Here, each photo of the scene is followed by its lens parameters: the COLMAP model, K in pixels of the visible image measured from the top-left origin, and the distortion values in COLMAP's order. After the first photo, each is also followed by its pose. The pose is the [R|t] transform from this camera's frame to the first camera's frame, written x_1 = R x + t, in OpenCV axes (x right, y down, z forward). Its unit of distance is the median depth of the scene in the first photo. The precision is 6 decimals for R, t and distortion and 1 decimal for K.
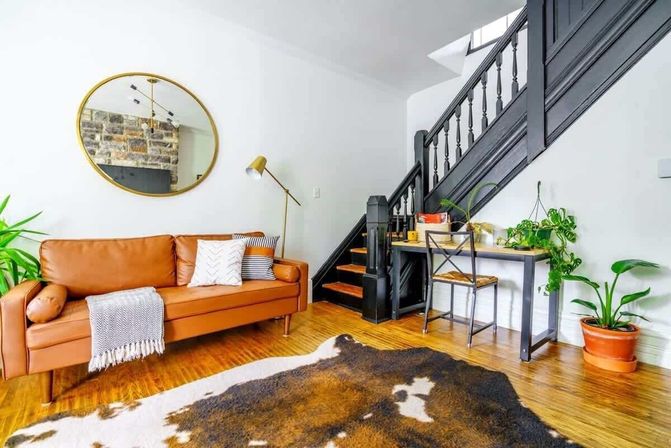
lens RADIAL K [[310.0, 0, 333.7], [0, 310.0, 217.4], [0, 0, 1]] dist [-0.002028, 0.002201]
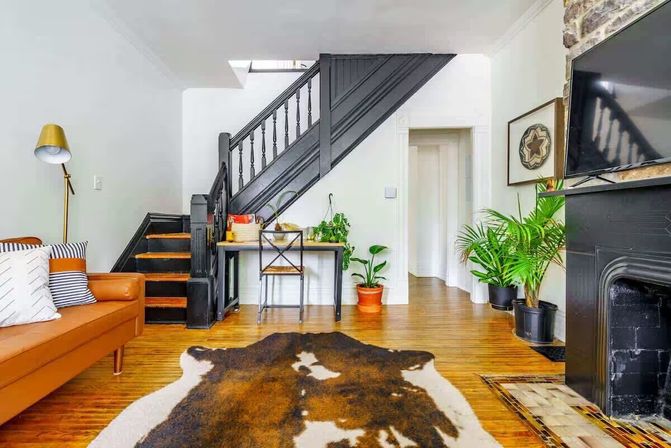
lens RADIAL K [[310.0, 0, 327.1], [0, 310.0, 224.2], [0, 0, 1]] dist [-0.002028, 0.002201]
pose [[0.613274, 0.000596, 0.789870, -0.466549], [-0.012892, 0.999874, 0.009255, 0.008569], [-0.789765, -0.015859, 0.613204, 0.156464]]
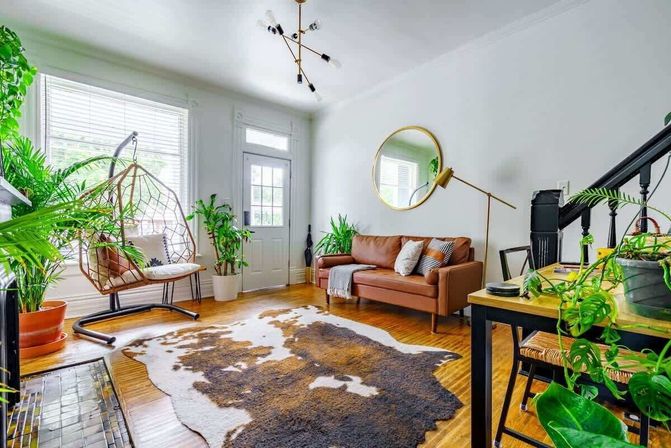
lens RADIAL K [[310.0, 0, 337.5], [0, 310.0, 226.8], [0, 0, 1]] dist [-0.002028, 0.002201]
pose [[0.051861, 0.010024, -0.998604, 0.976446], [0.012756, 0.999861, 0.010699, -0.006430], [0.998573, -0.013293, 0.051726, 0.656001]]
